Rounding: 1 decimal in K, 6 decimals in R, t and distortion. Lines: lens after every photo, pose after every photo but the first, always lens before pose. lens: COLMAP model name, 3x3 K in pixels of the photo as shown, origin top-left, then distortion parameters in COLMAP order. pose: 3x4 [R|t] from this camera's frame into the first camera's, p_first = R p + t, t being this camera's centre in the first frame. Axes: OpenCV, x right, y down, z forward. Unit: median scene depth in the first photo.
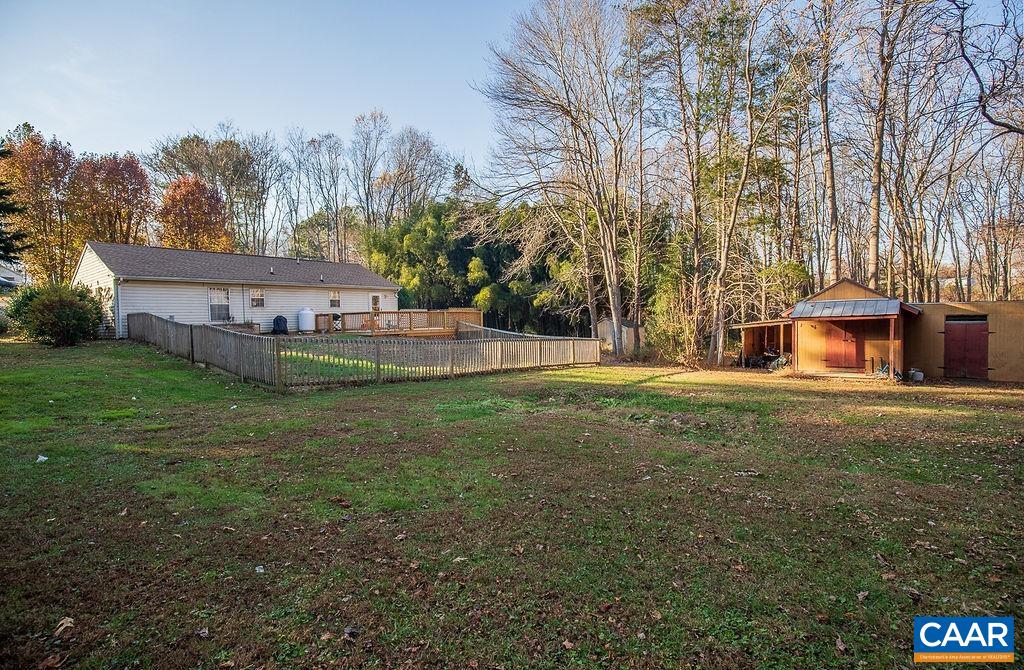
lens RADIAL K [[467.7, 0, 512.0], [0, 467.7, 335.0], [0, 0, 1]] dist [-0.030185, 0.000465]
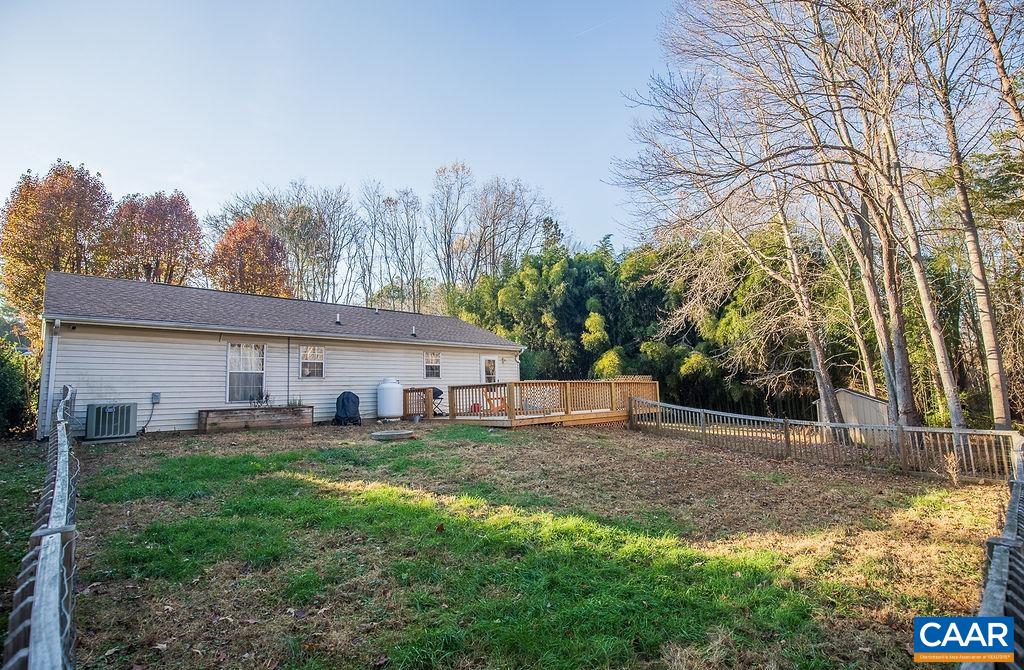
lens RADIAL K [[467.7, 0, 512.0], [0, 467.7, 335.0], [0, 0, 1]] dist [-0.030185, 0.000465]
pose [[0.992347, -0.029356, -0.119937, -0.152443], [0.009767, 0.986946, -0.160756, -0.010900], [0.123091, 0.158354, 0.979680, 0.301703]]
